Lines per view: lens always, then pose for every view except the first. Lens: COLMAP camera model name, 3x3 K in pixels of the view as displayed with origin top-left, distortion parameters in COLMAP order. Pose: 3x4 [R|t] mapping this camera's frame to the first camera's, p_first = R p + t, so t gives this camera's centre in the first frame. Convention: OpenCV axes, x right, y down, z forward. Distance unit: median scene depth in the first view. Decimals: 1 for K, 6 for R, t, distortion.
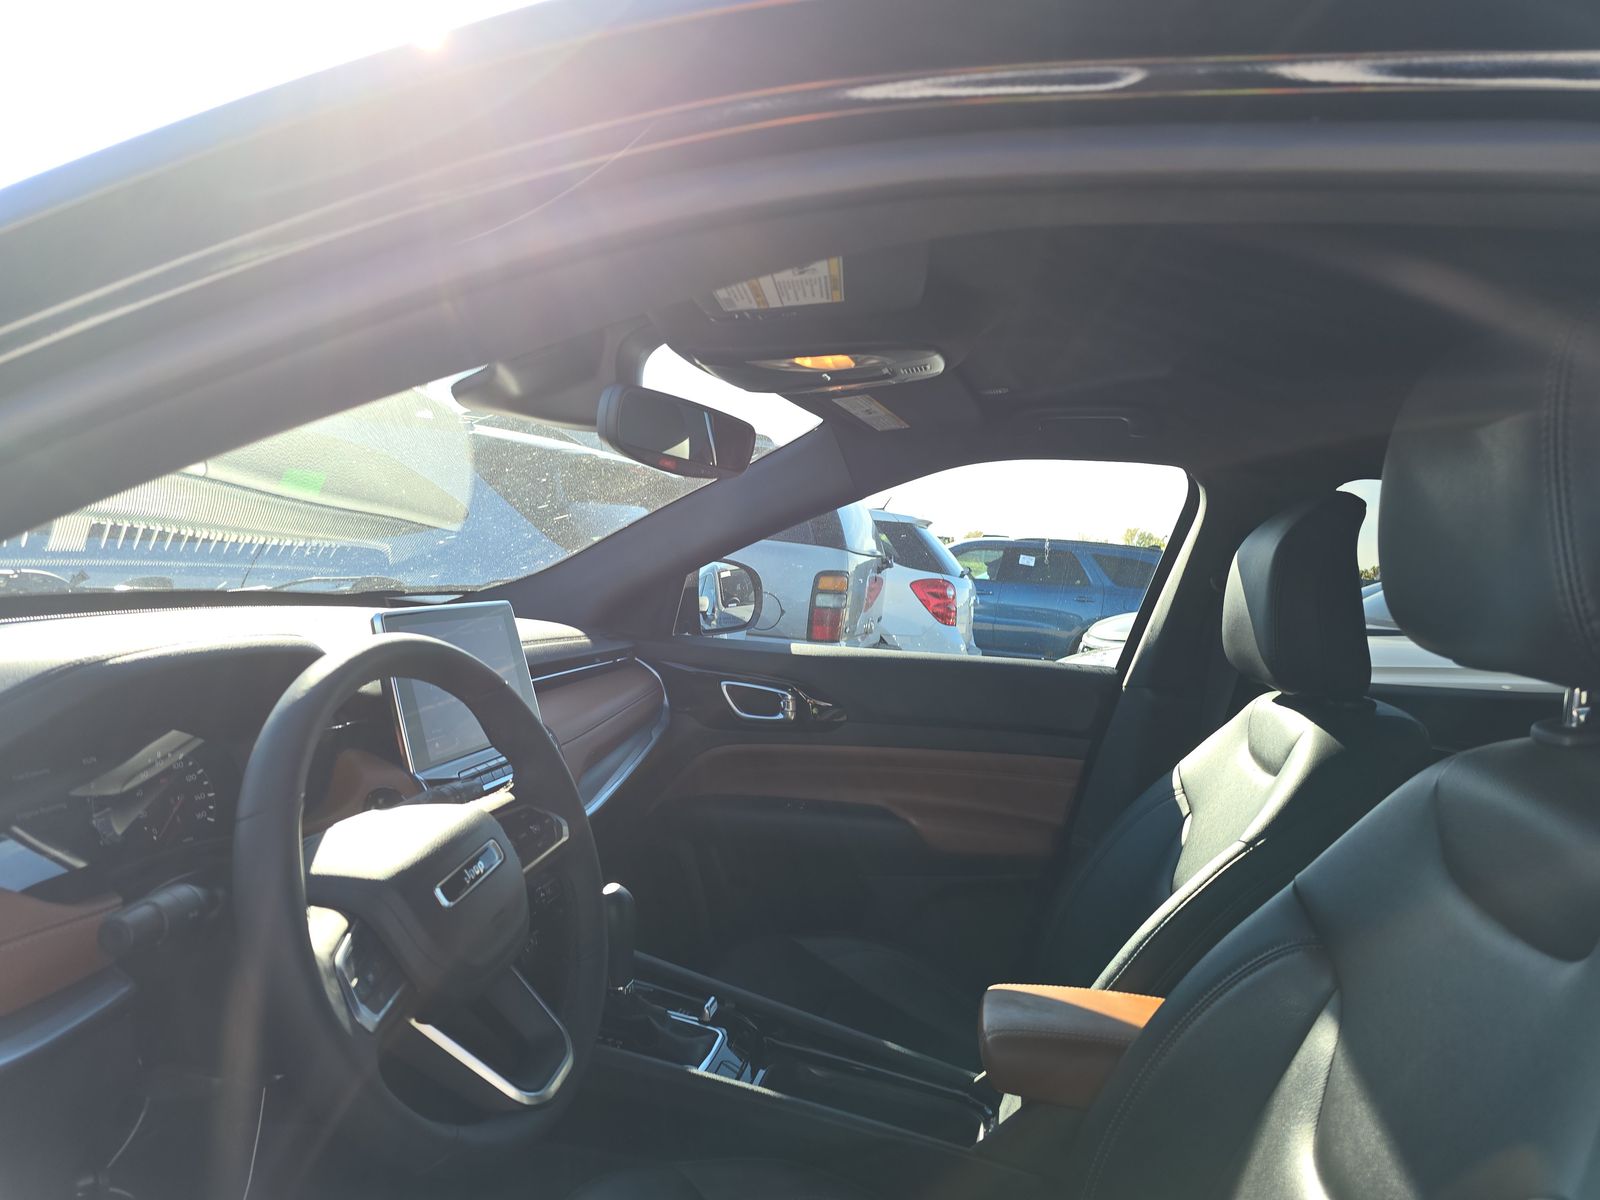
lens RADIAL K [[1066.1, 0, 806.6], [0, 1066.1, 607.5], [0, 0, 1]] dist [0.075567, -0.071576]
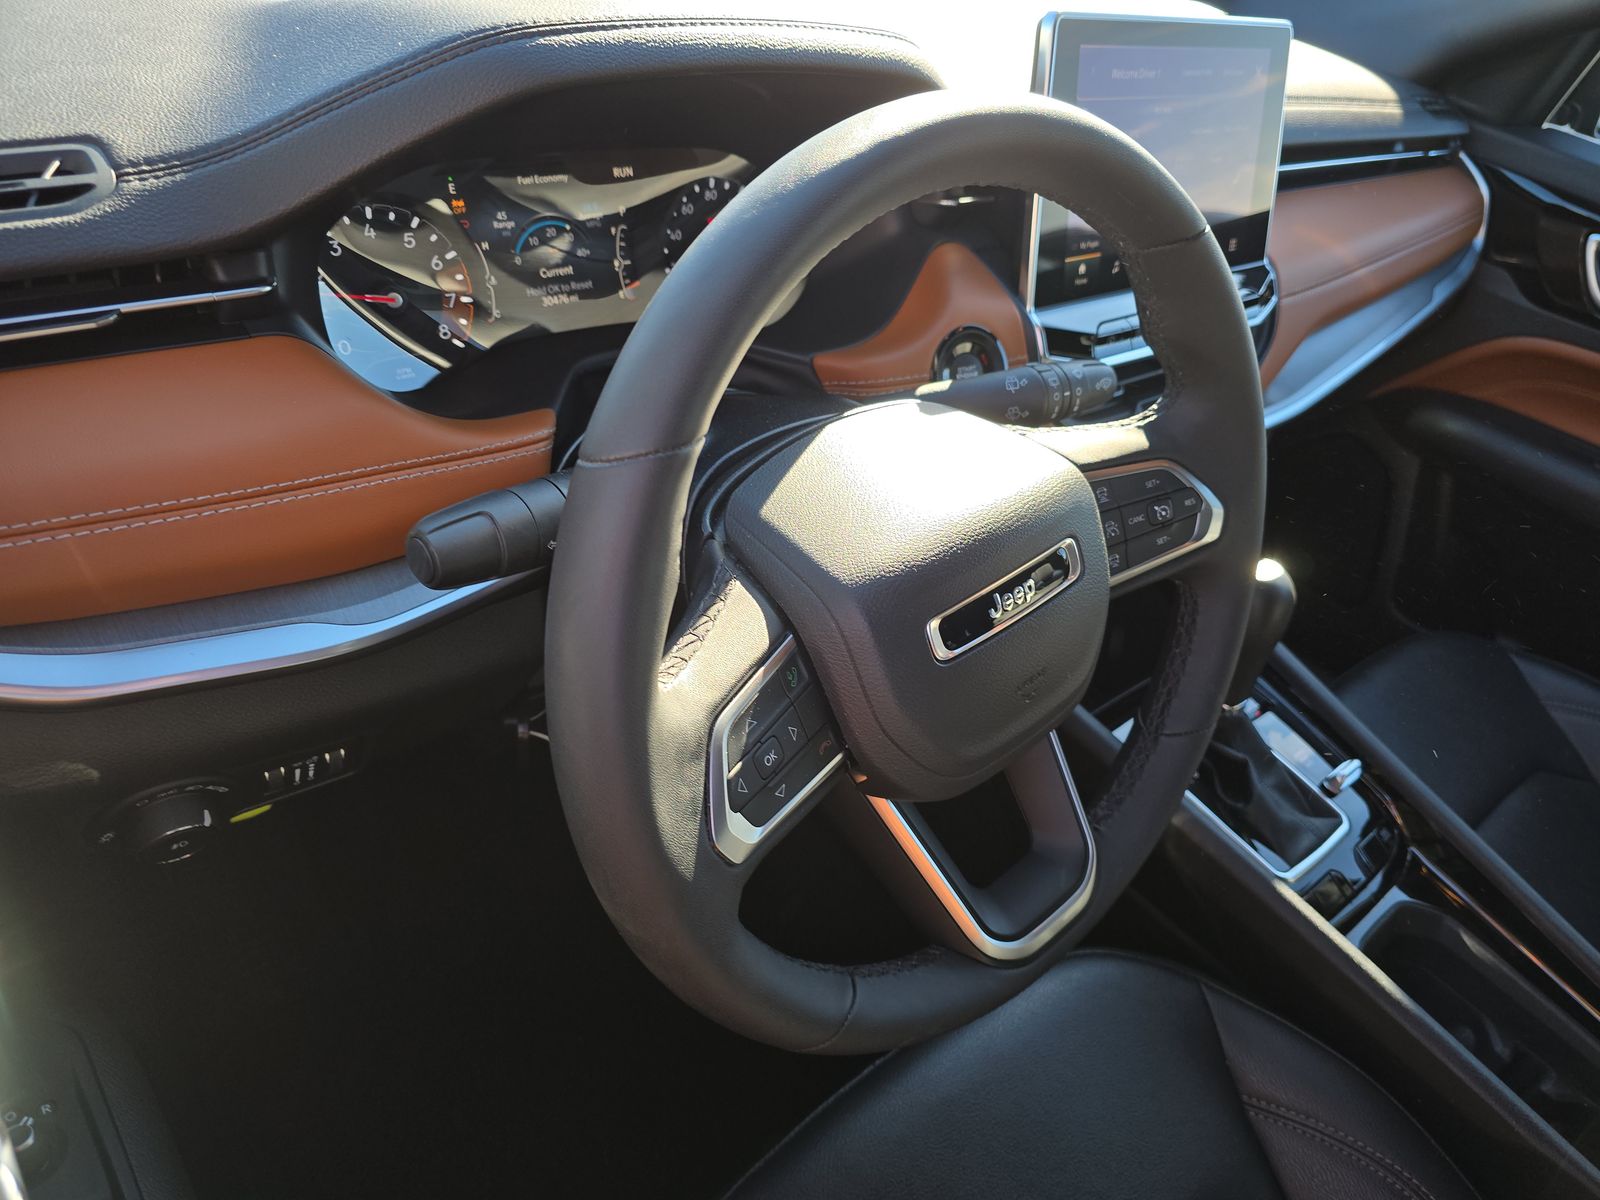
lens RADIAL K [[1096.3, 0, 808.6], [0, 1096.3, 603.5], [0, 0, 1]] dist [0.003867, -0.005705]
pose [[0.782730, 0.433434, -0.446620, -0.080882], [-0.158433, 0.832749, 0.530499, -0.016457], [0.601858, -0.344478, 0.720487, 0.307004]]
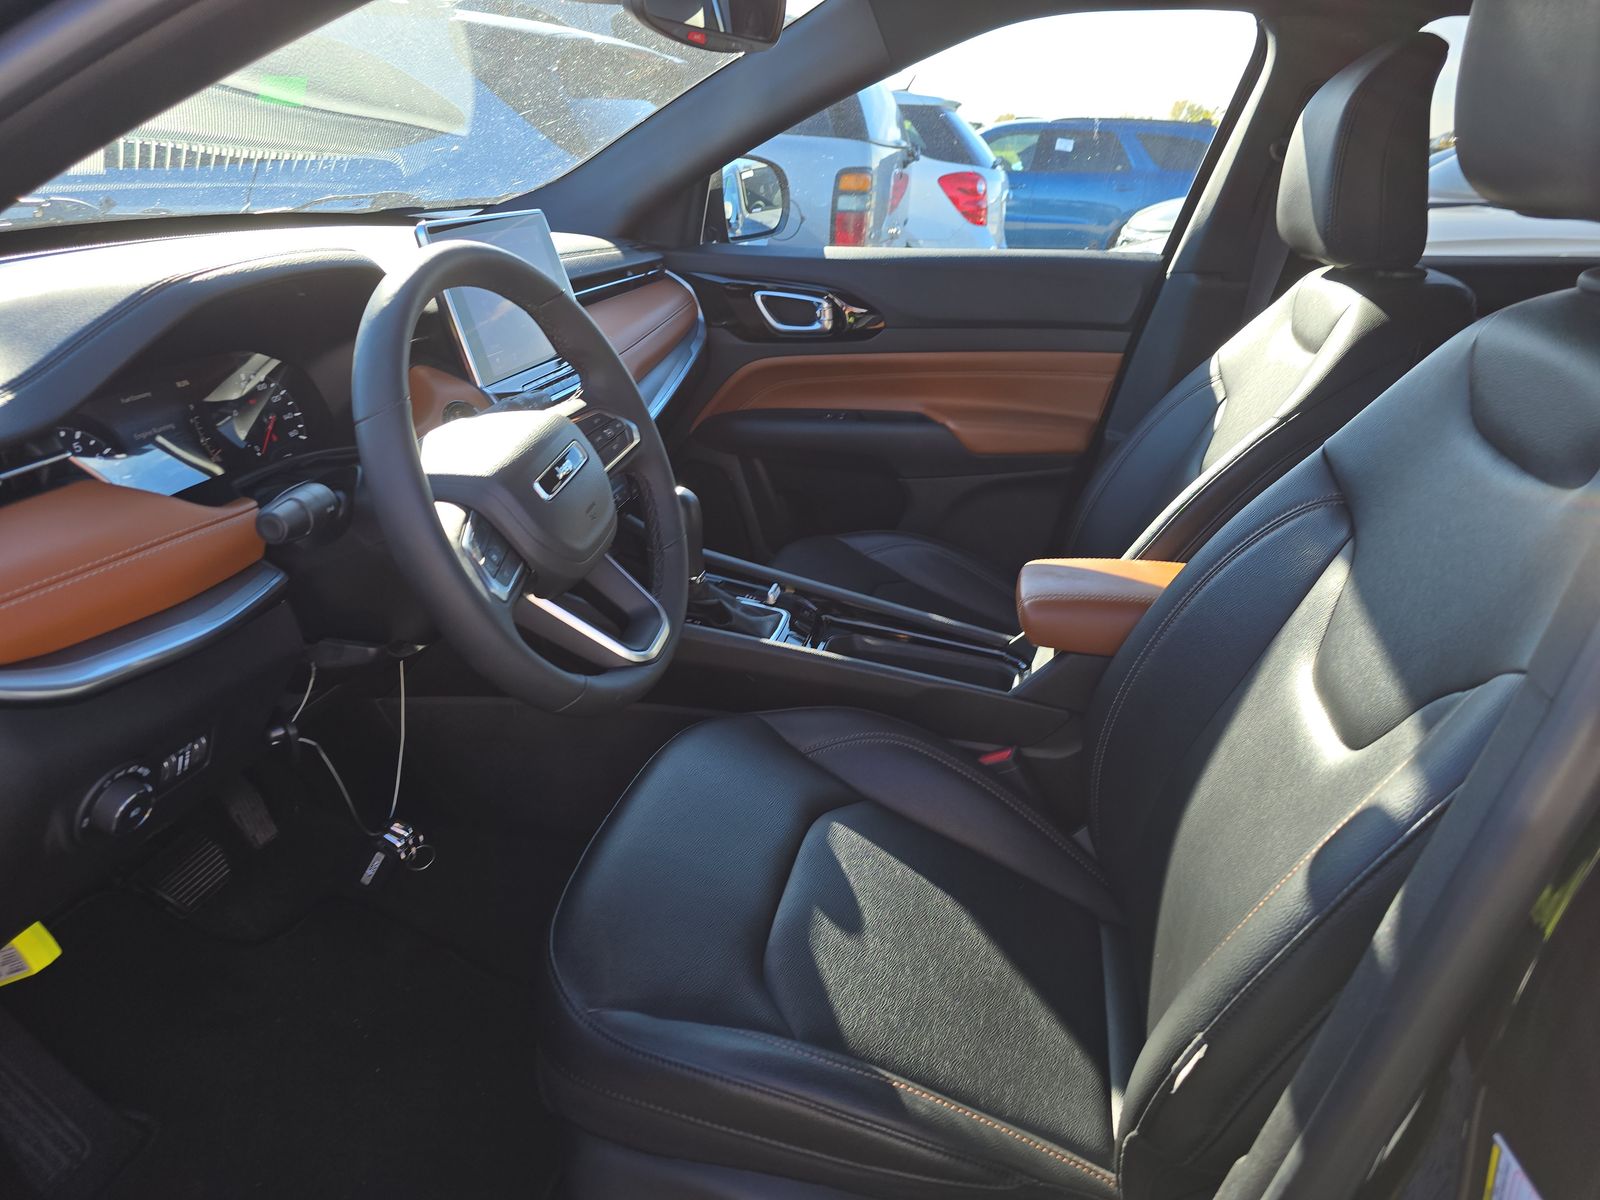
lens RADIAL K [[1066.1, 0, 806.6], [0, 1066.1, 607.5], [0, 0, 1]] dist [0.075567, -0.071576]
pose [[0.998640, -0.042162, -0.030674, -0.019952], [0.050108, 0.938689, 0.341105, 0.010267], [0.014412, -0.342178, 0.939525, -0.038434]]
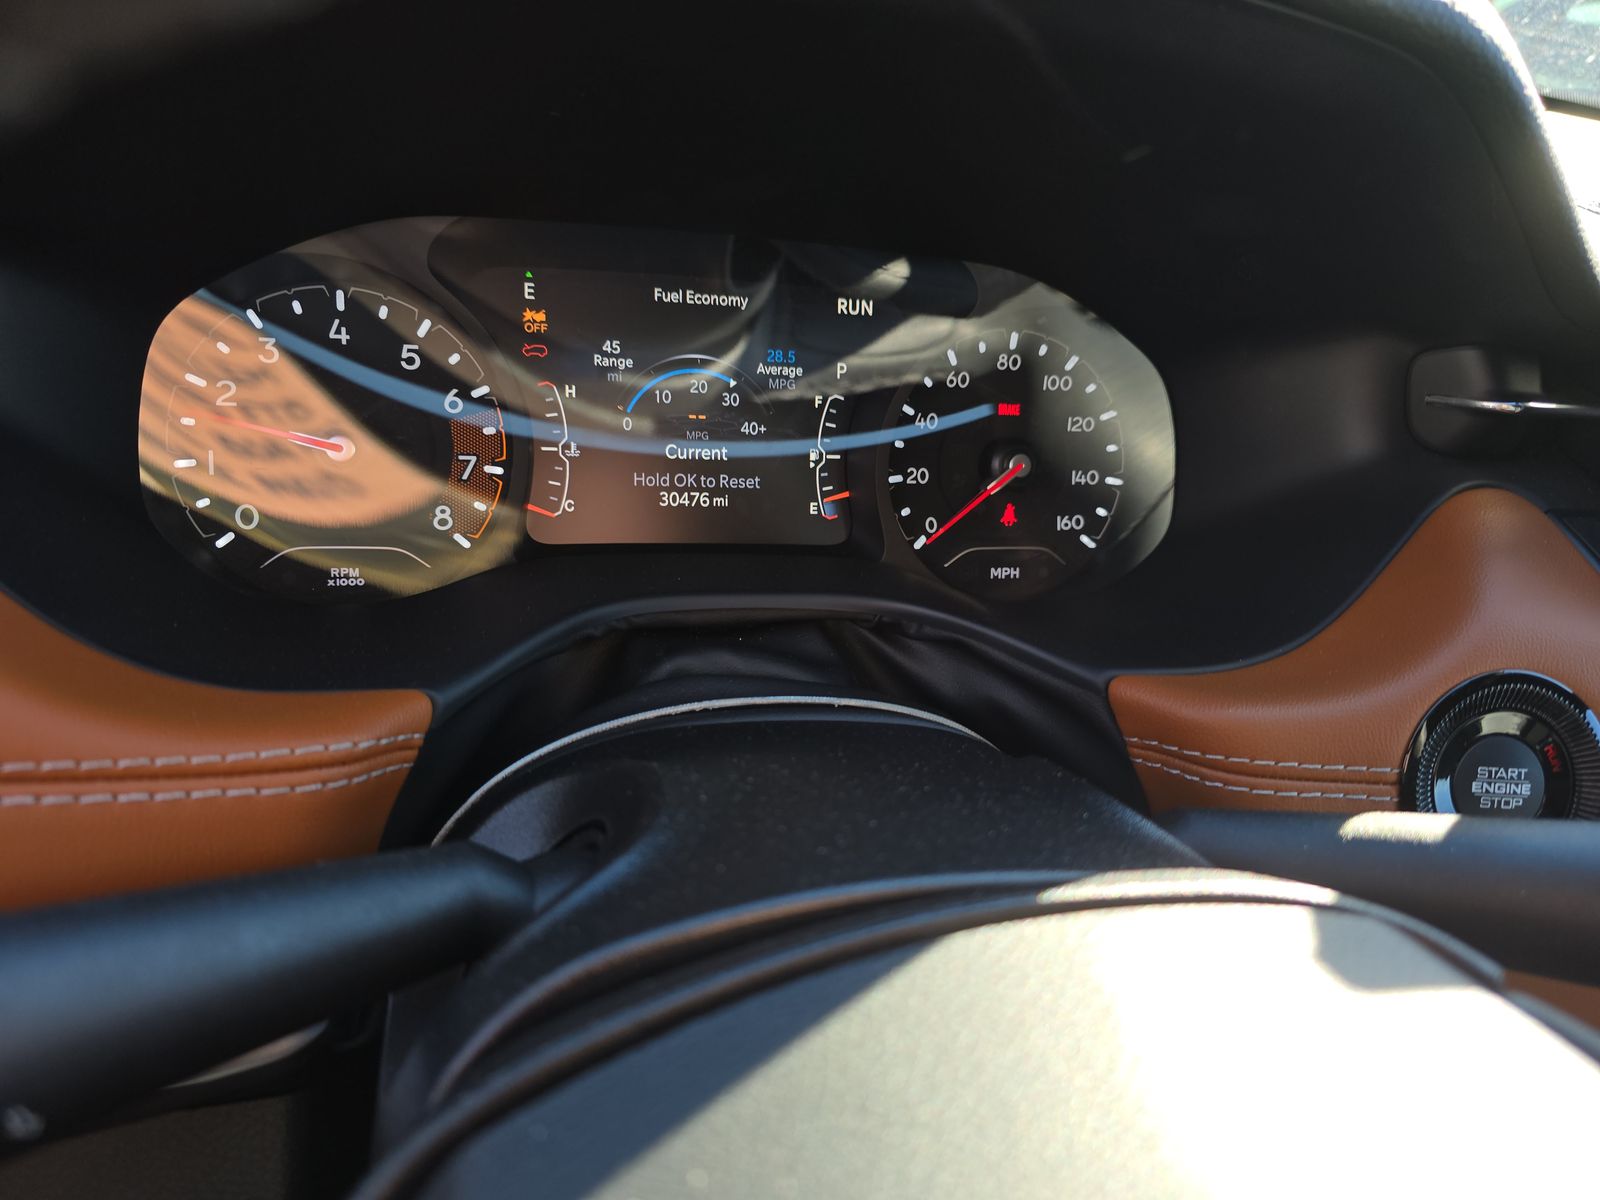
lens RADIAL K [[1096.3, 0, 808.6], [0, 1096.3, 603.5], [0, 0, 1]] dist [0.003867, -0.005705]
pose [[0.447790, 0.417622, -0.790617, -0.196175], [-0.159571, 0.907353, 0.388907, 0.055893], [0.879785, -0.047989, 0.472944, 0.524261]]
